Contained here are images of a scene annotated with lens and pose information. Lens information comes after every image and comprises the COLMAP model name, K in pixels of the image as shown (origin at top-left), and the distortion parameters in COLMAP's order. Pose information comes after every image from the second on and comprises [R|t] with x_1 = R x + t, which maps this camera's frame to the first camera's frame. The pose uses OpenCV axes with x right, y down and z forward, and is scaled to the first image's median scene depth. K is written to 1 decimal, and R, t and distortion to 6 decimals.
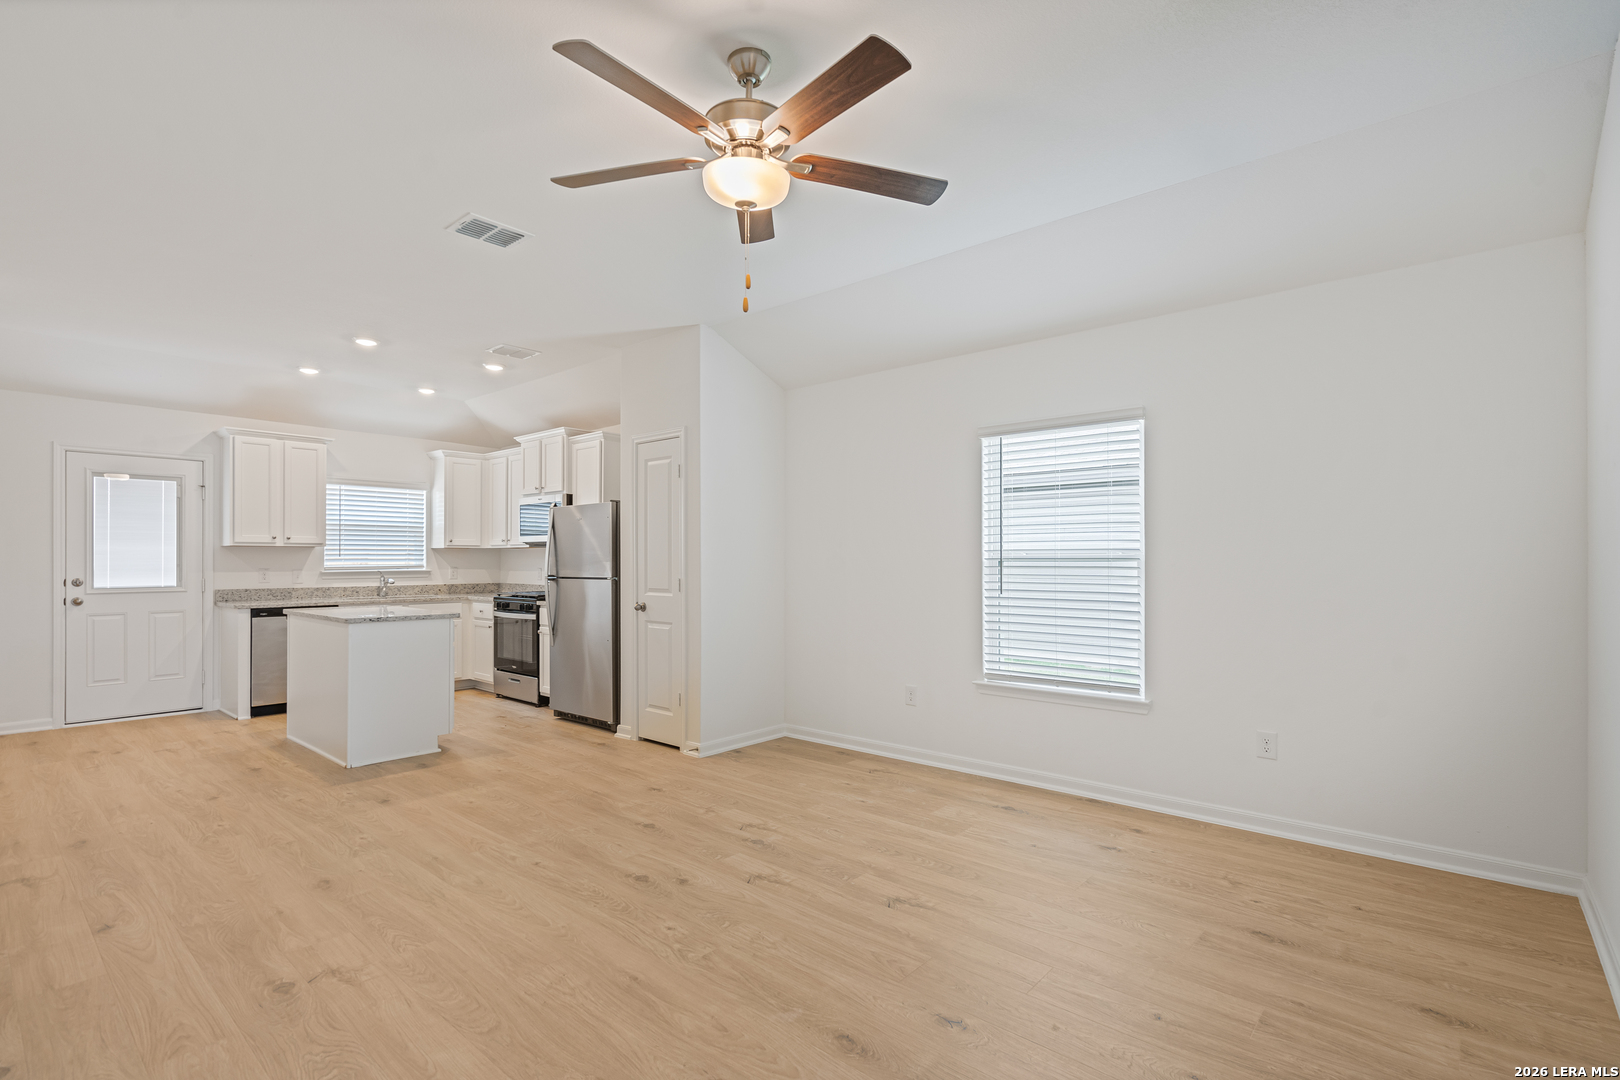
lens RADIAL K [[740.9, 0, 814.2], [0, 740.9, 533.1], [0, 0, 1]] dist [-0.004247, 0.001777]
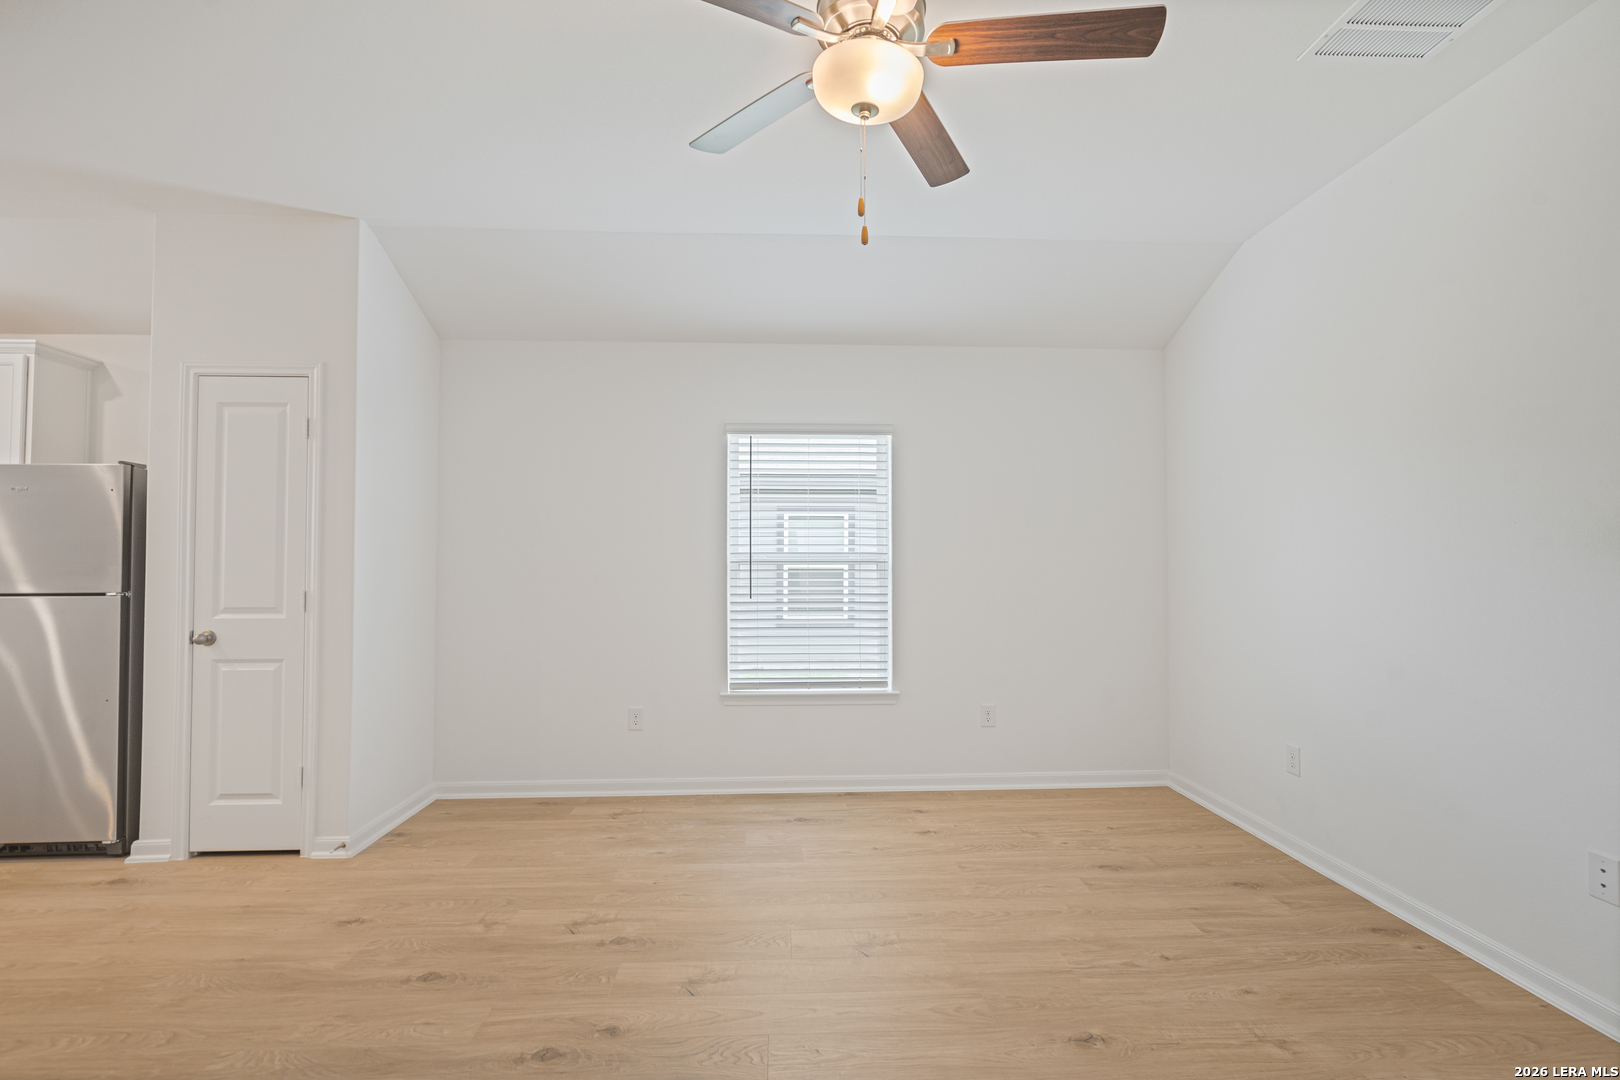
lens RADIAL K [[740.9, 0, 814.2], [0, 740.9, 533.1], [0, 0, 1]] dist [-0.004247, 0.001777]
pose [[0.729536, 0.026960, 0.683411, -0.368881], [-0.025751, 0.999597, -0.011944, 0.006893], [-0.683458, -0.008885, 0.729936, 0.261650]]
